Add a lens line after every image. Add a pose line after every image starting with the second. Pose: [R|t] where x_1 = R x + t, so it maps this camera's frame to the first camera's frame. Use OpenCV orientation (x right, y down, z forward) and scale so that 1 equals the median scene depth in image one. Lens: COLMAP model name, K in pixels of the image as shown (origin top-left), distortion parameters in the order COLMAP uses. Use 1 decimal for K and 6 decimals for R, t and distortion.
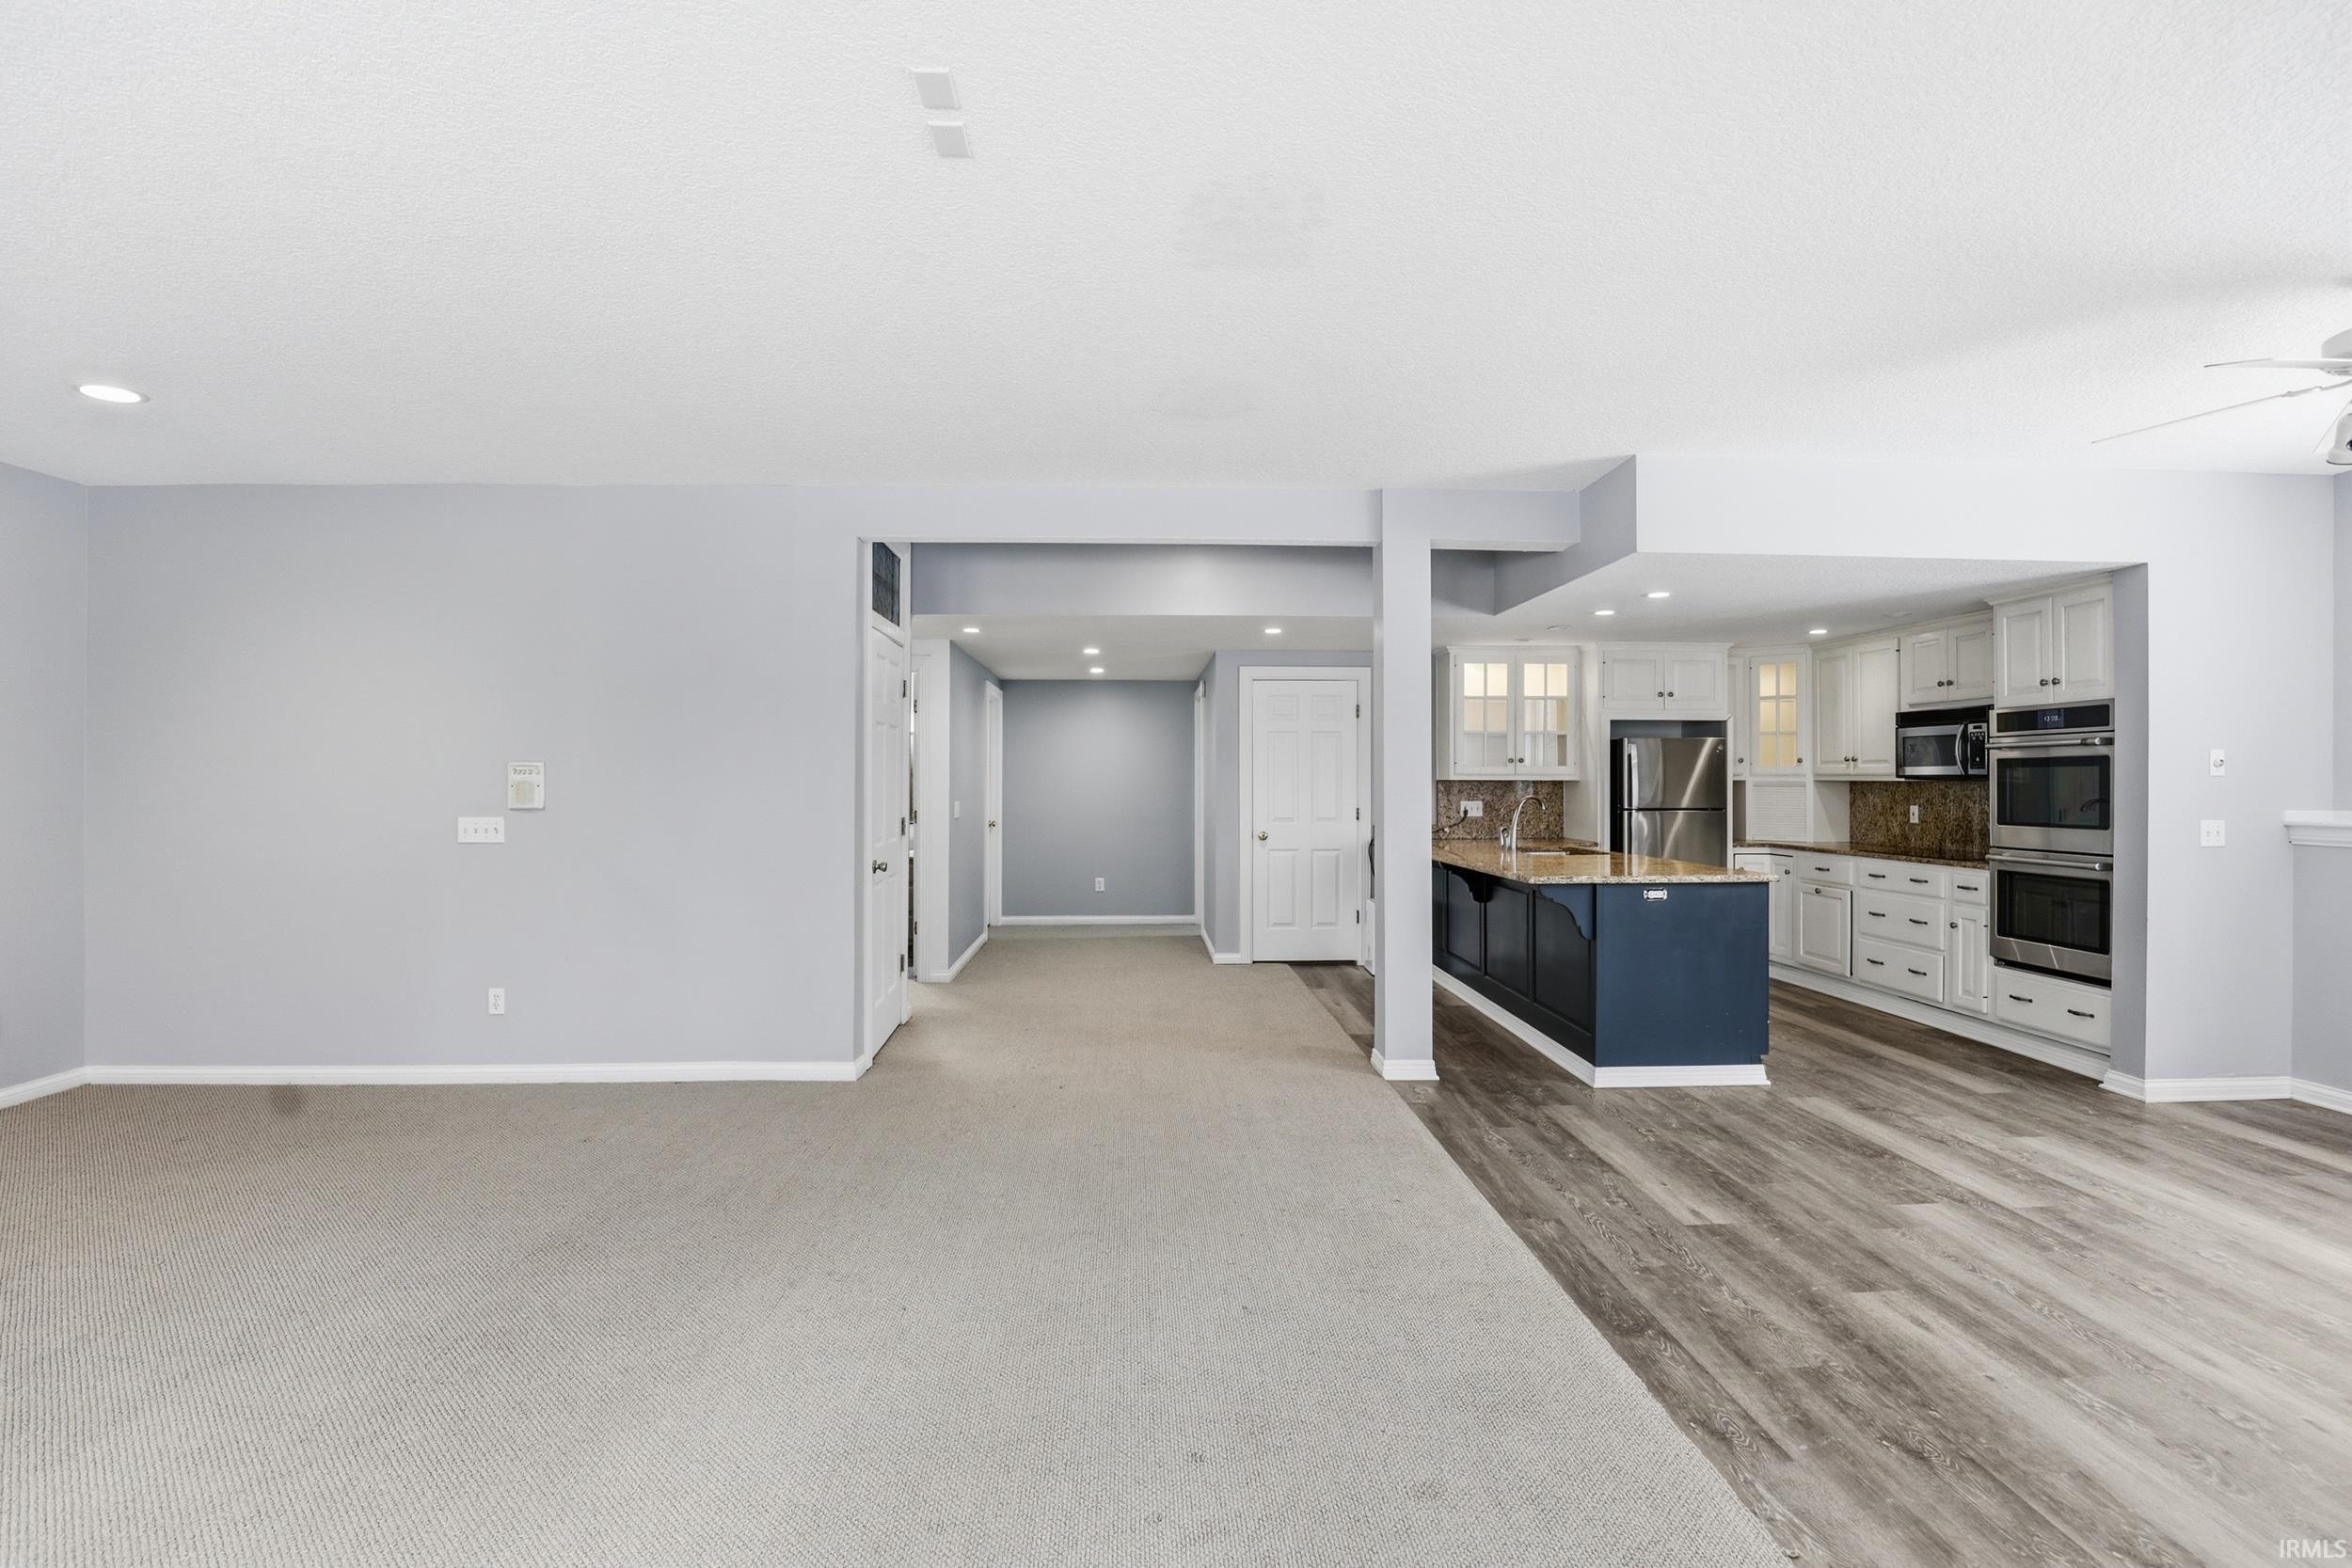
lens RADIAL K [[1078.7, 0, 1189.1], [0, 1078.7, 779.3], [0, 0, 1]] dist [-0.019001, 0.000408]
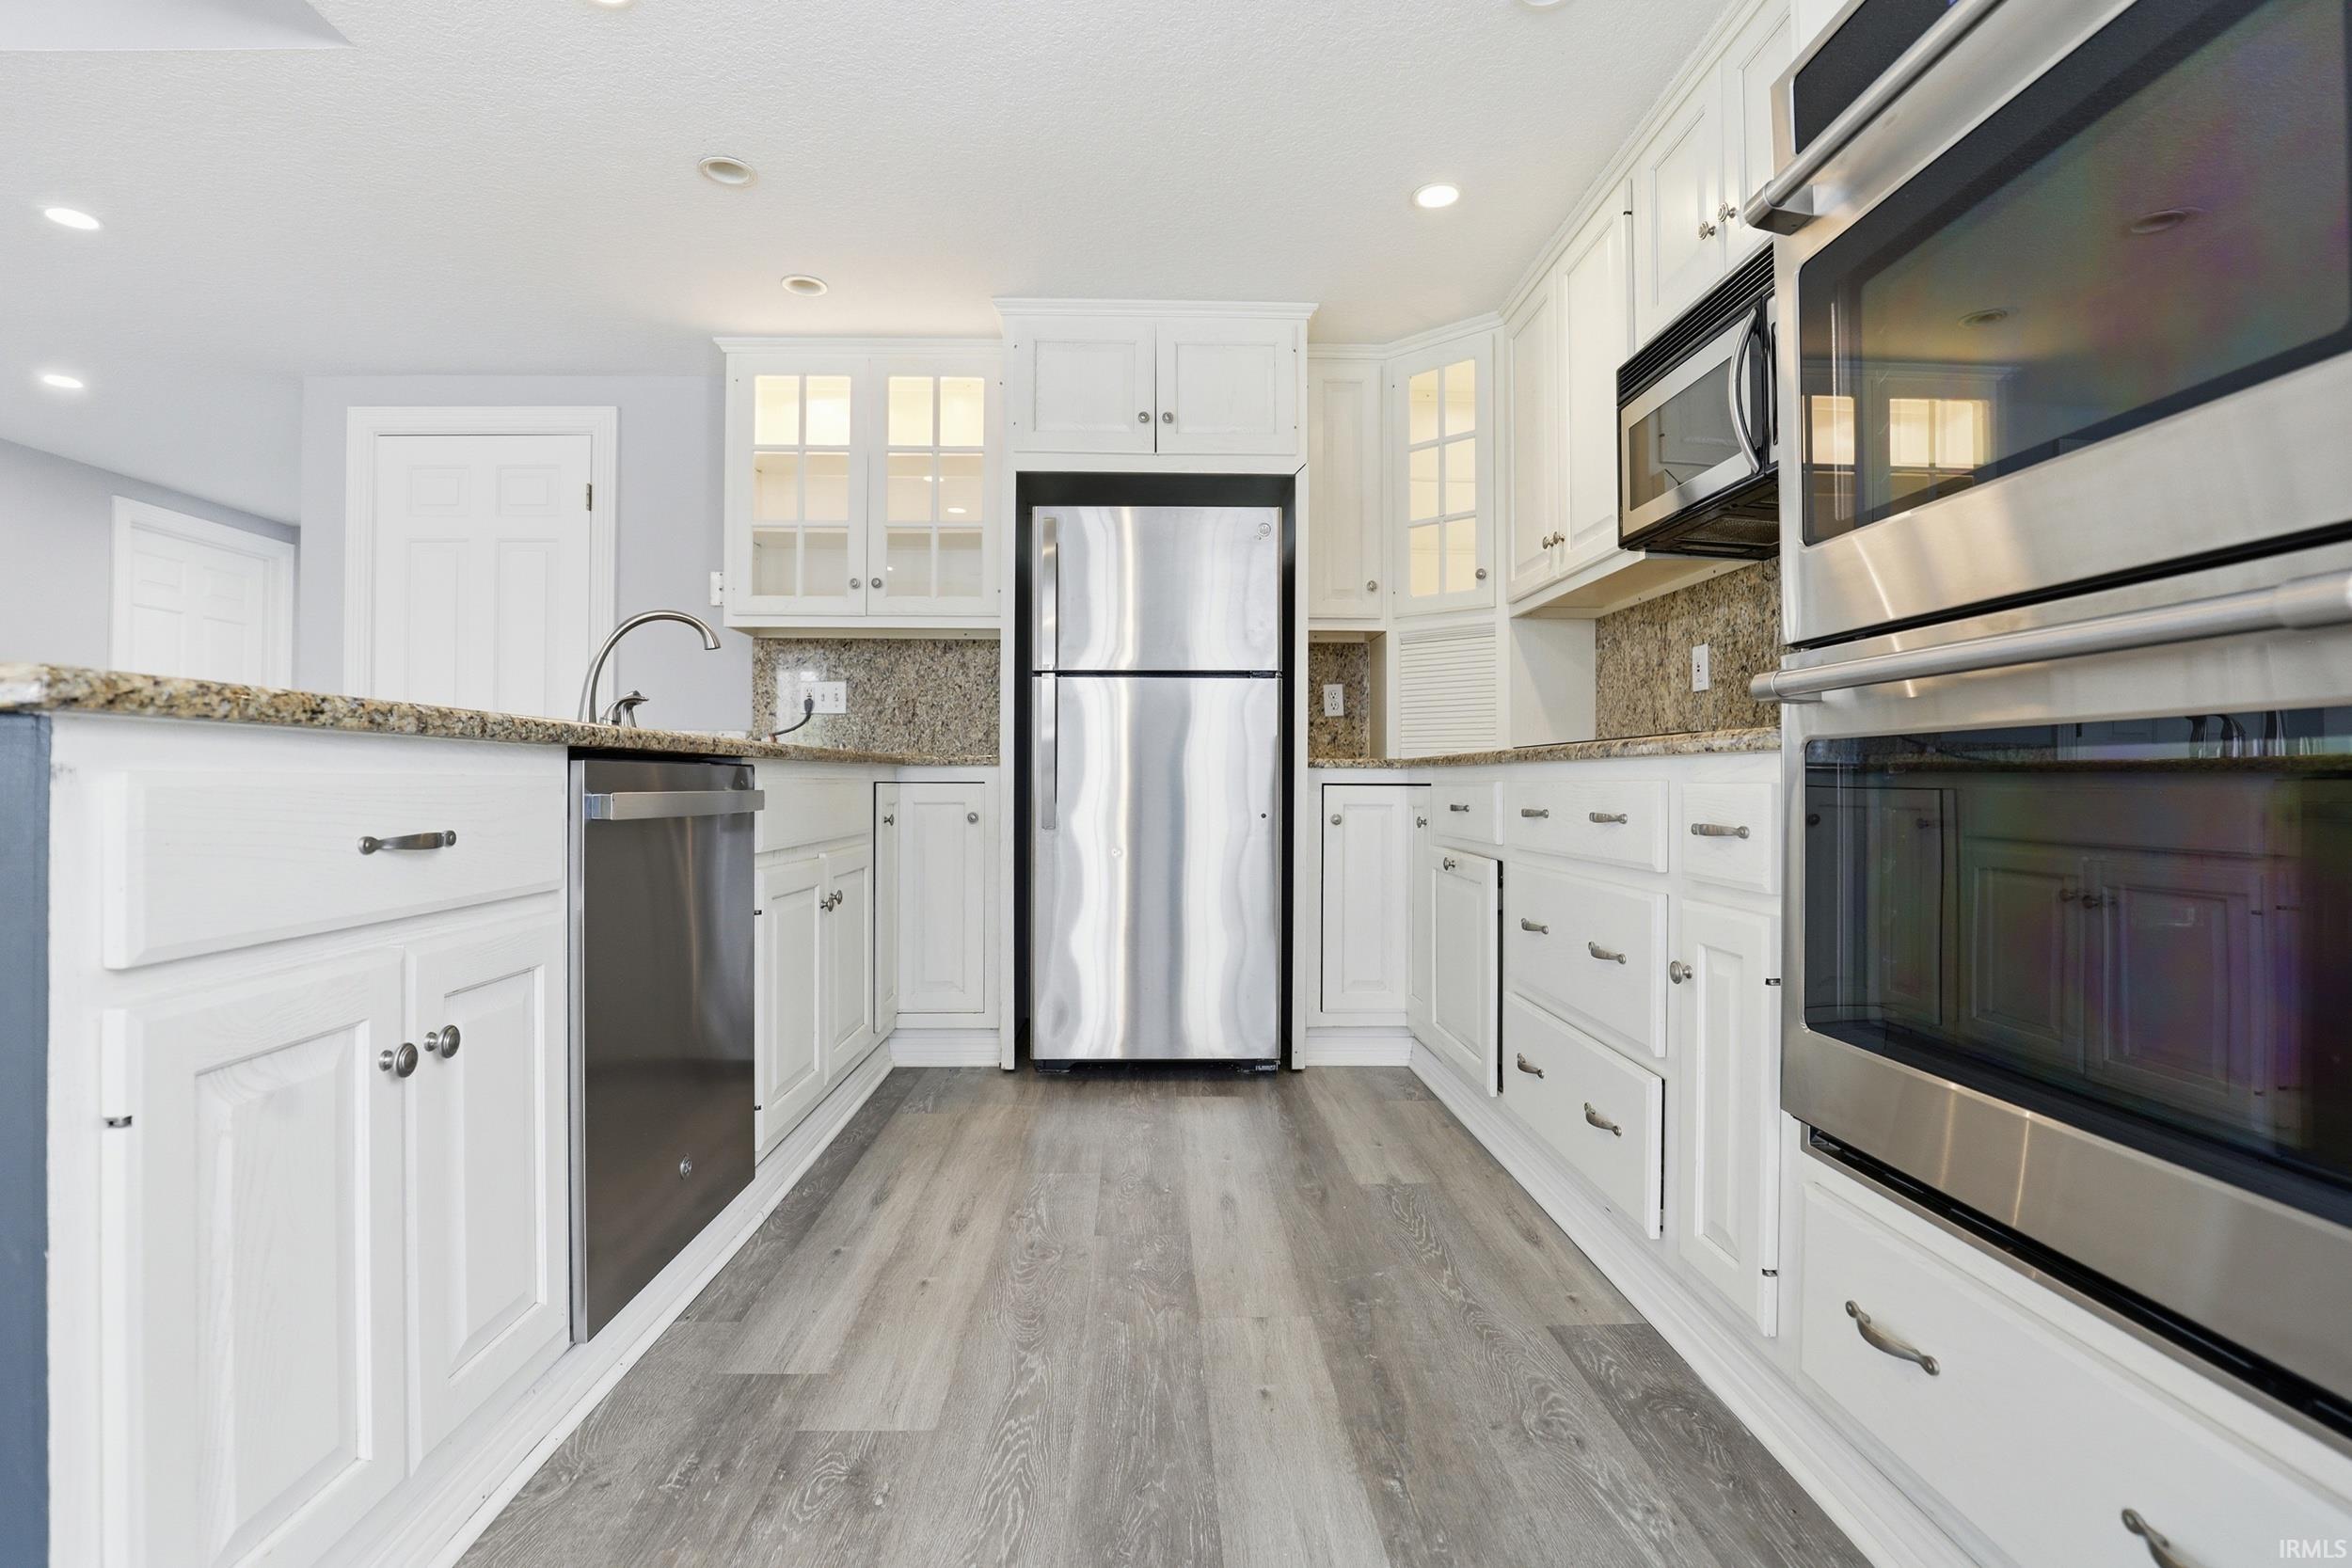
lens RADIAL K [[1078.7, 0, 1163.3], [0, 1078.7, 783.4], [0, 0, 1]] dist [-0.019001, 0.000408]
pose [[0.999733, -0.000052, -0.023086, 0.484046], [0.000182, 0.999984, 0.005606, 0.071765], [0.023085, -0.005609, 0.999718, 0.594906]]
